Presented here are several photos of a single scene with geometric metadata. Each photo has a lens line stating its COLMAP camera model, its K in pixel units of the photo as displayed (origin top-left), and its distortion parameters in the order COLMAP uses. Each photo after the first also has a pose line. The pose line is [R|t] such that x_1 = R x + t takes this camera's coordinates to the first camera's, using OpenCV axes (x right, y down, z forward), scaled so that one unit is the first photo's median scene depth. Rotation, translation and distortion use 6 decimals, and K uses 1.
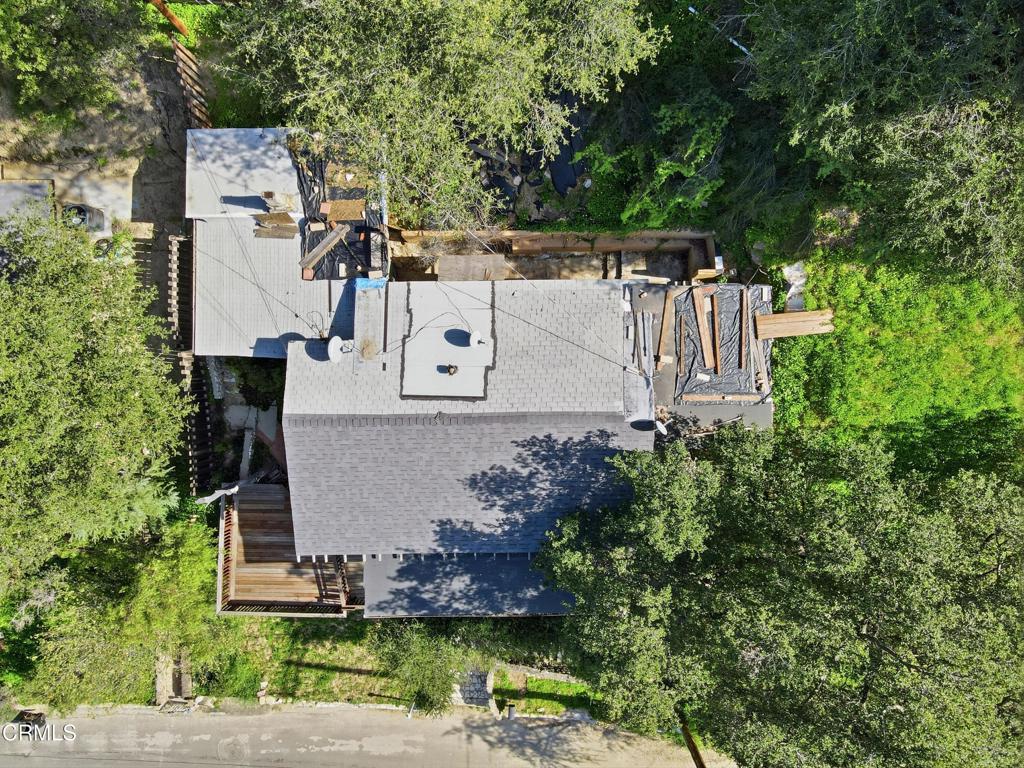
lens RADIAL K [[750.1, 0, 521.7], [0, 750.1, 379.1], [0, 0, 1]] dist [0.020330, 0.002651]
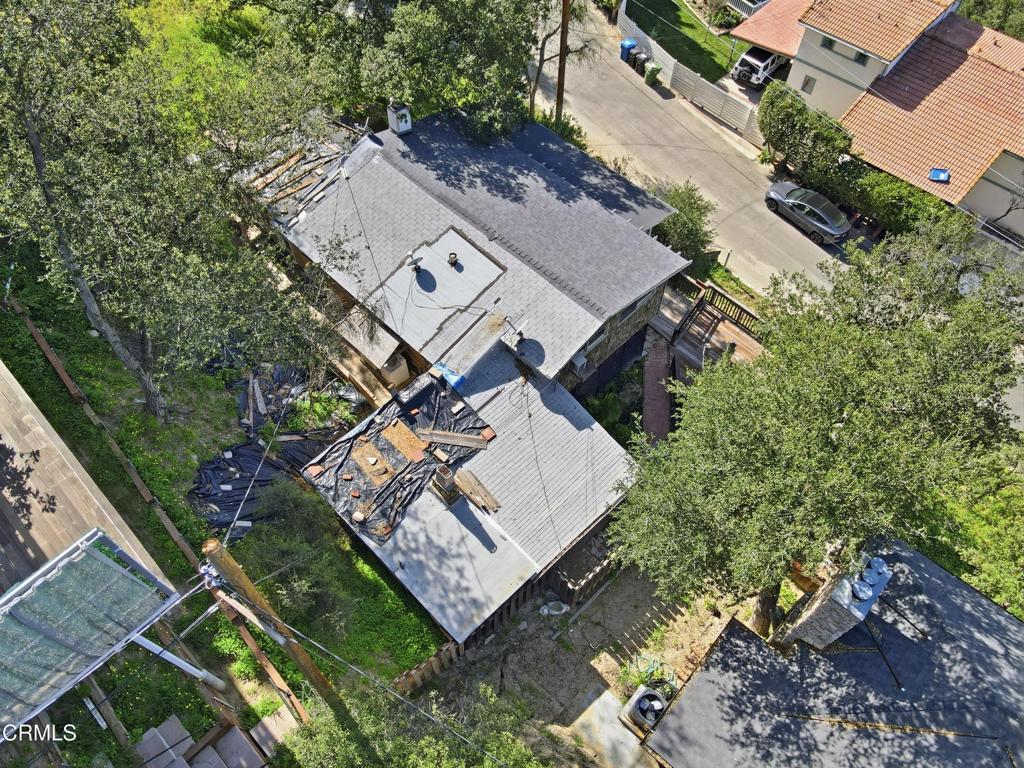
lens RADIAL K [[750.1, 0, 519.5], [0, 750.1, 383.8], [0, 0, 1]] dist [0.020330, 0.002651]
pose [[-0.707356, -0.592405, 0.385622, -0.633409], [0.706843, -0.596271, 0.380569, -0.426486], [0.004484, 0.541772, 0.840513, 0.218441]]
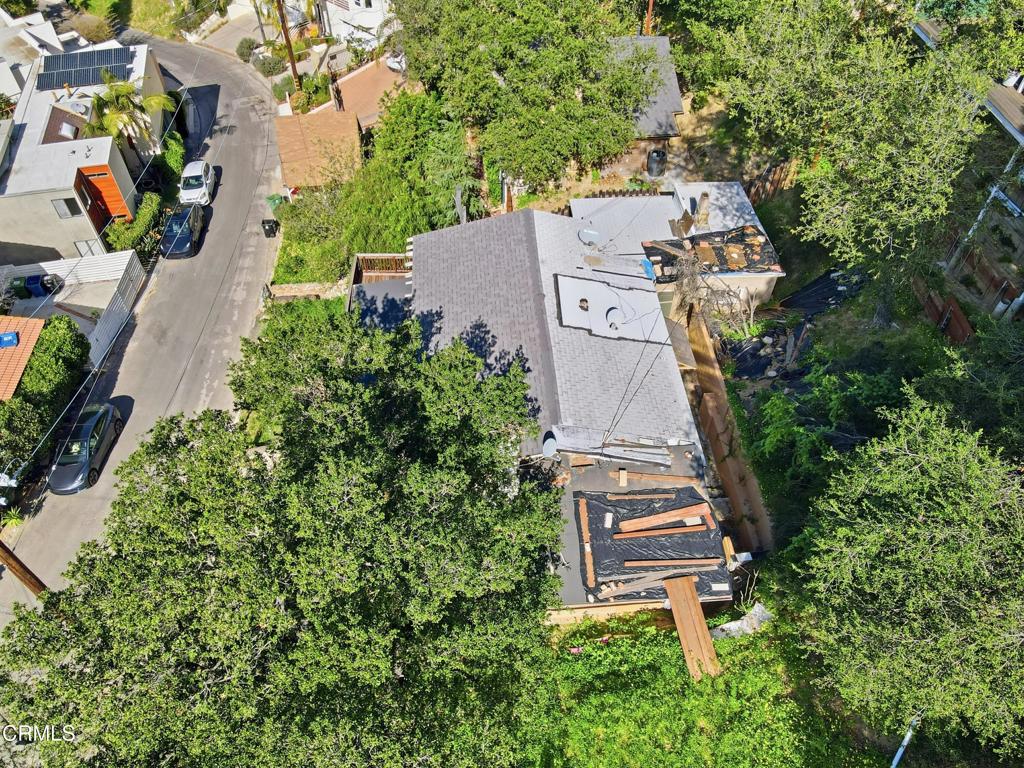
lens RADIAL K [[750.1, 0, 519.0], [0, 750.1, 389.9], [0, 0, 1]] dist [0.020330, 0.002651]
pose [[0.060687, 0.751266, -0.657203, 0.677159], [-0.998028, 0.035106, -0.052029, 0.135896], [-0.016016, 0.659065, 0.751916, 0.262128]]
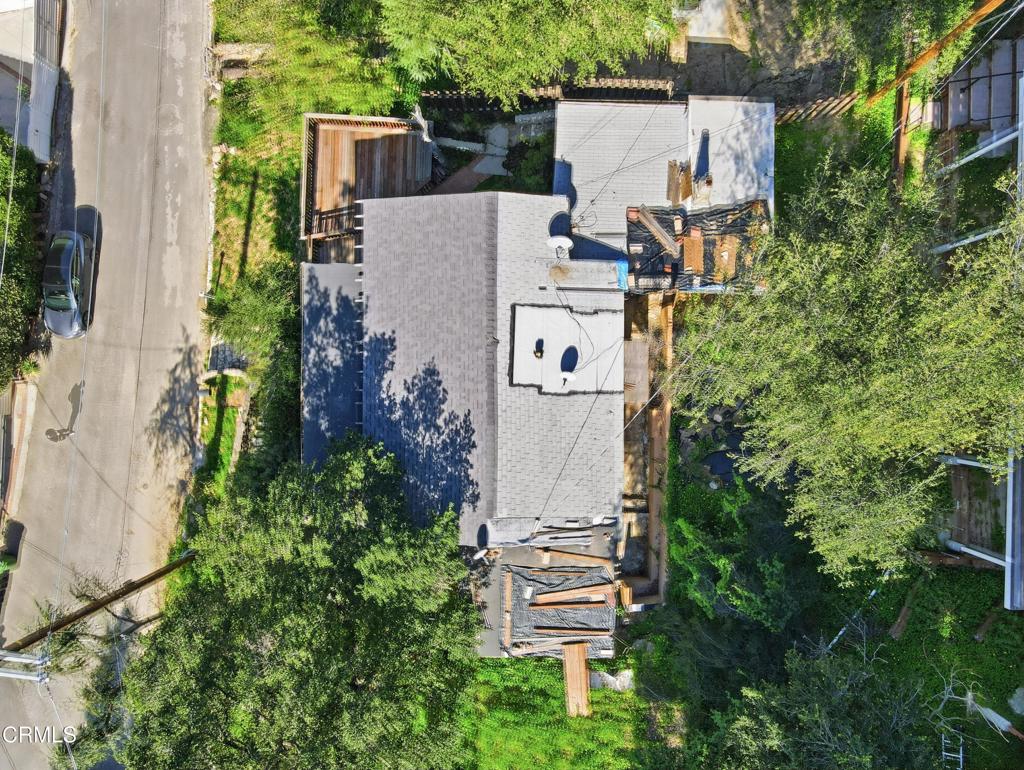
lens RADIAL K [[750.1, 0, 534.7], [0, 750.1, 395.8], [0, 0, 1]] dist [0.020330, 0.002651]
pose [[-0.018809, 0.999553, 0.023258, -0.057218], [-0.999764, -0.018550, -0.011314, 0.004320], [-0.010878, -0.023466, 0.999665, -0.044832]]
